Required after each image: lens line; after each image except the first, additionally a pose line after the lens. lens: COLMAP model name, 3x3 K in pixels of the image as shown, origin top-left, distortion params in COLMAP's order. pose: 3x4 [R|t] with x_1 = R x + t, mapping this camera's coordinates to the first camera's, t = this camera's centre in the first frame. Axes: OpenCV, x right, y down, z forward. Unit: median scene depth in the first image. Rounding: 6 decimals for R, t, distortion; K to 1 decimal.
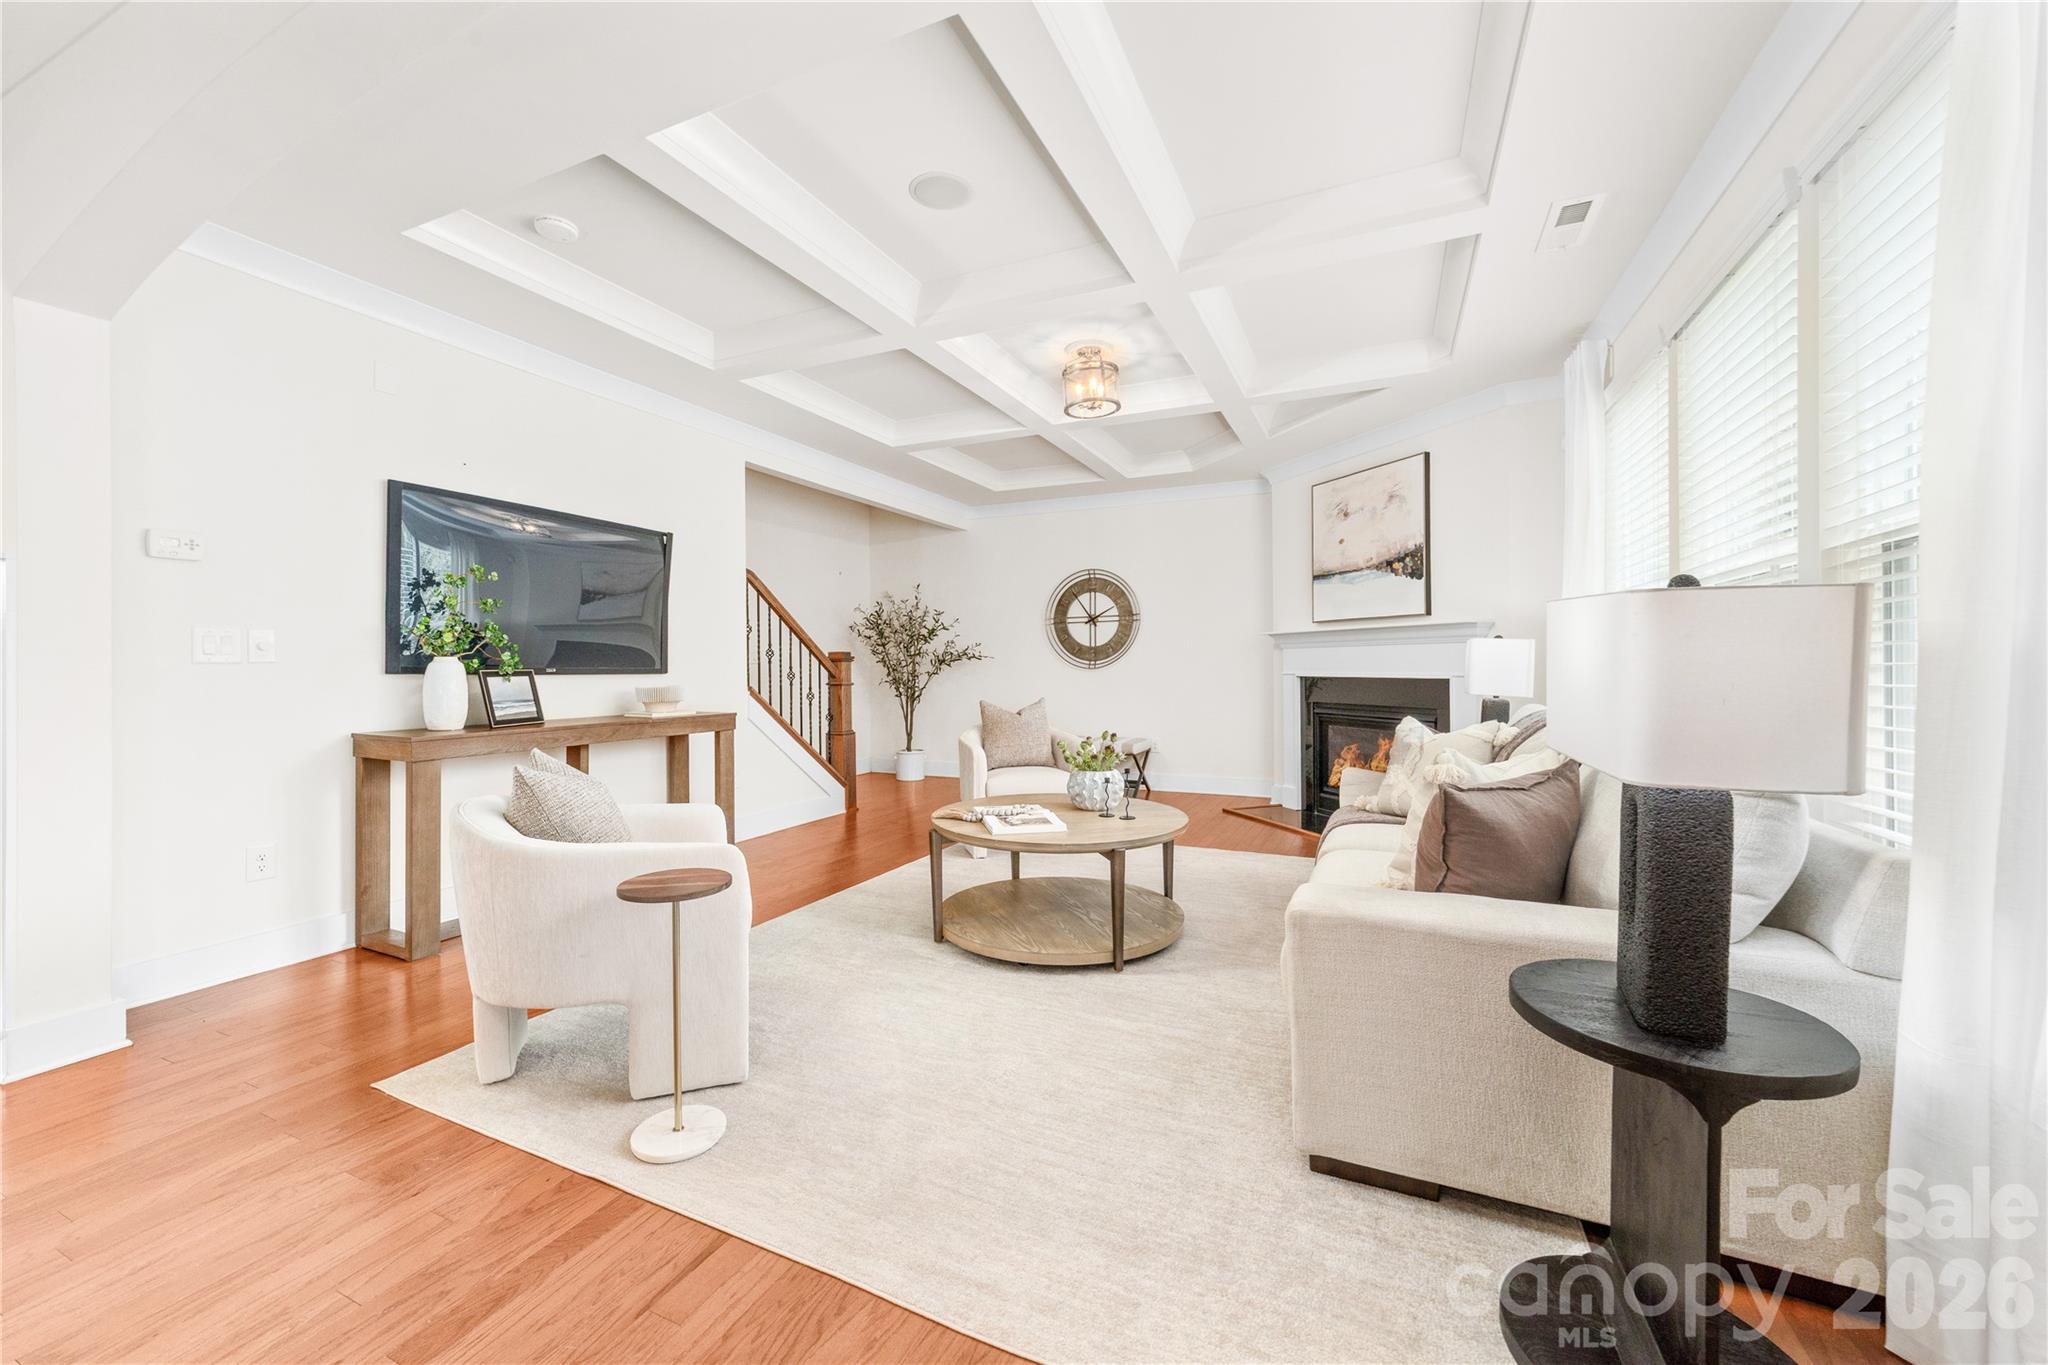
lens RADIAL K [[796.6, 0, 1033.6], [0, 796.6, 661.4], [0, 0, 1]] dist [-0.000090, 0.000067]
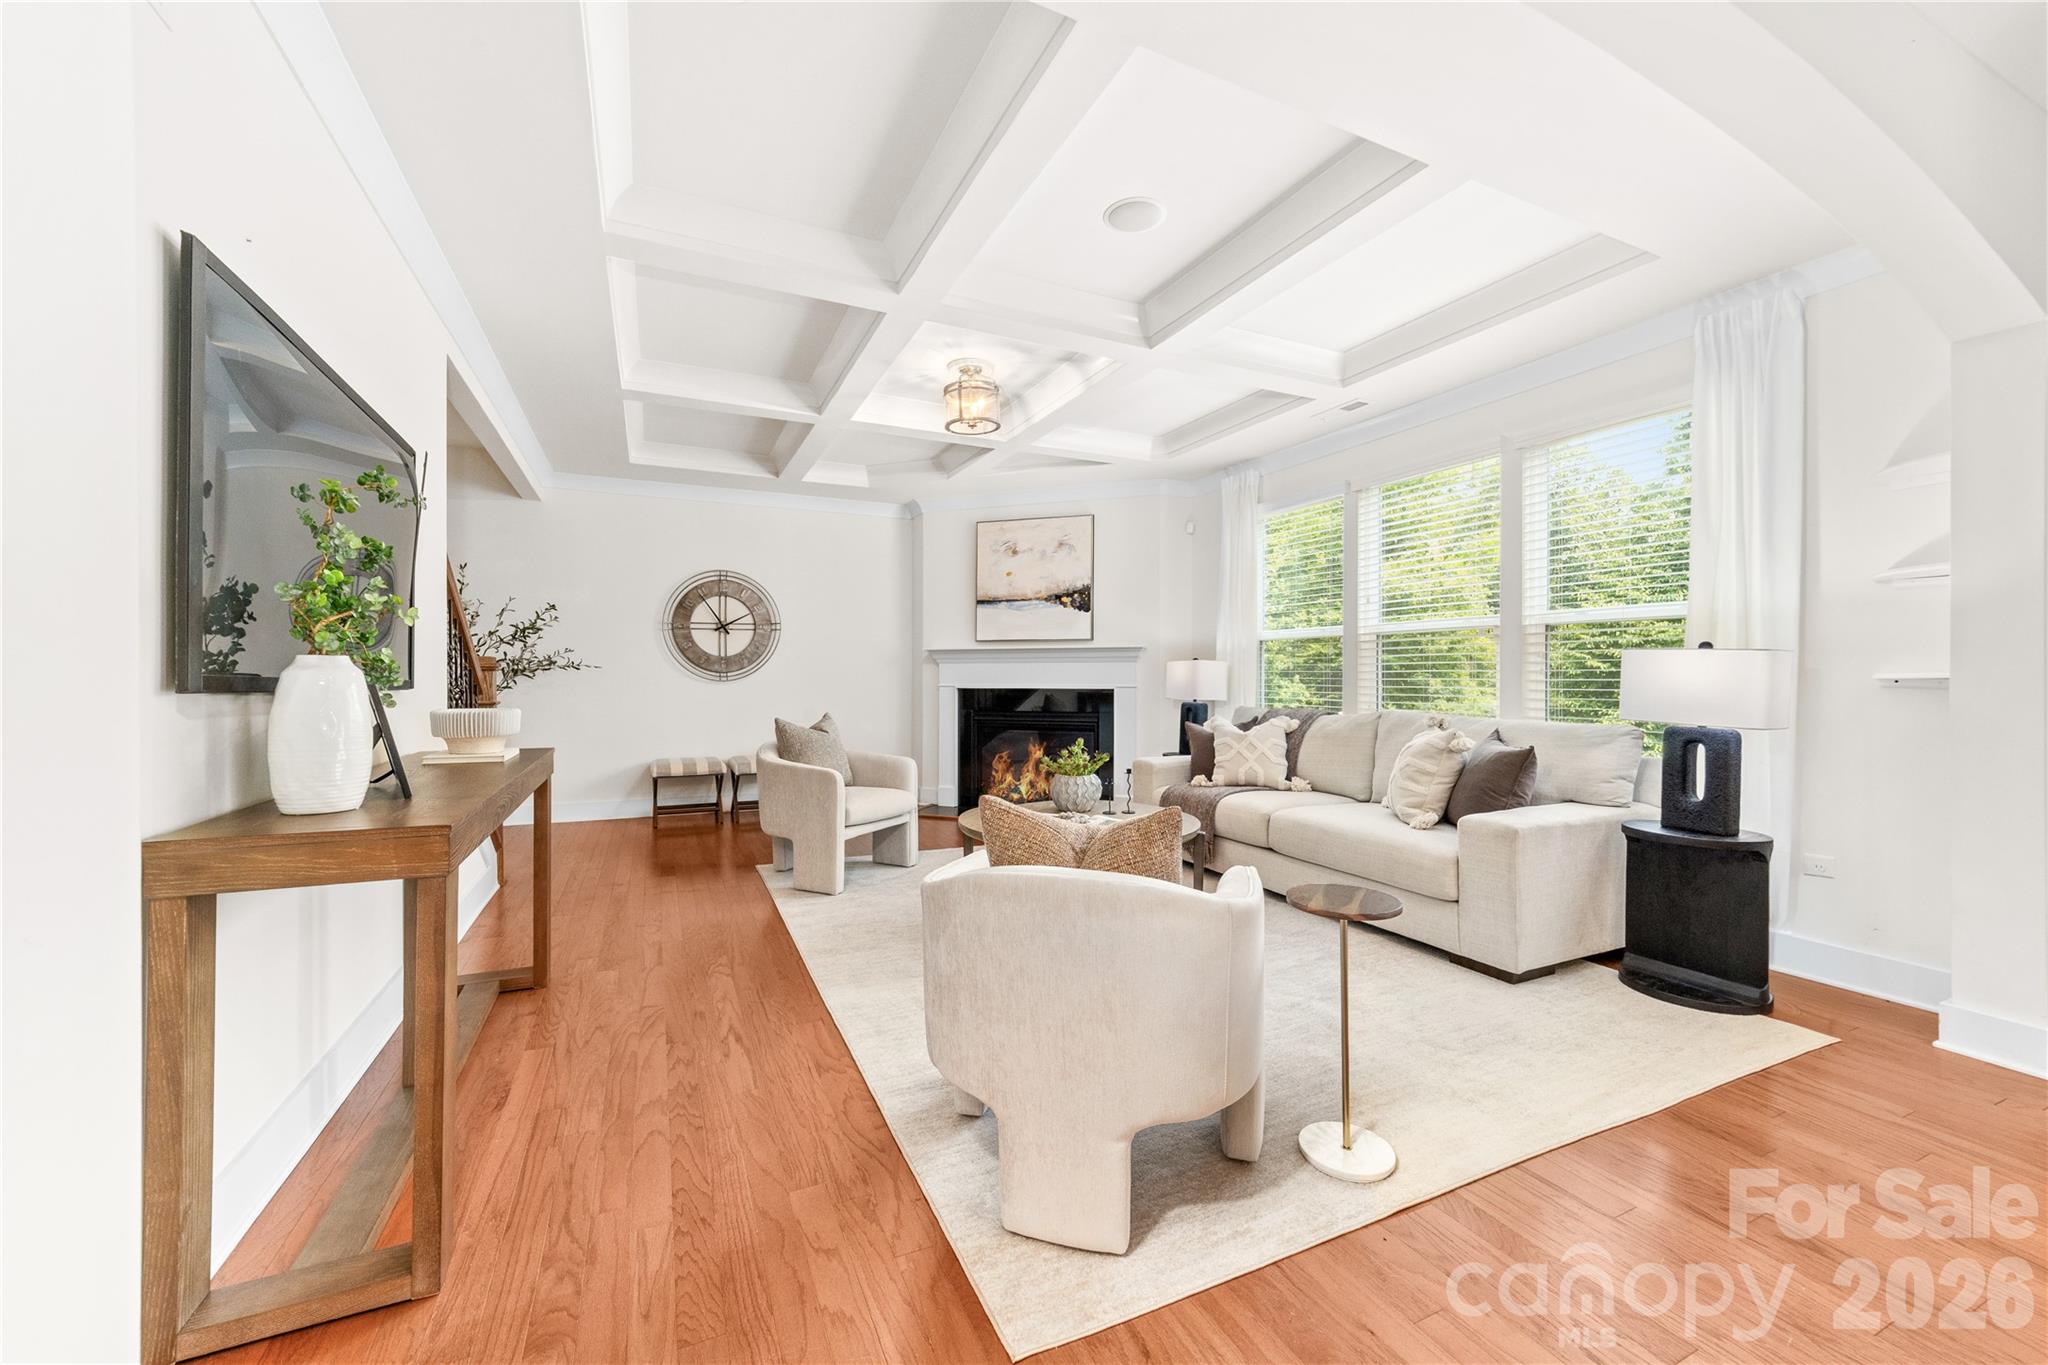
lens RADIAL K [[785.6, 0, 1008.2], [0, 785.6, 670.7], [0, 0, 1]] dist [-0.000502, -0.000092]
pose [[0.664126, 0.010740, 0.747544, -0.492216], [-0.007694, 0.999942, -0.007531, 0.001906], [-0.747581, -0.000750, 0.664170, 0.228444]]
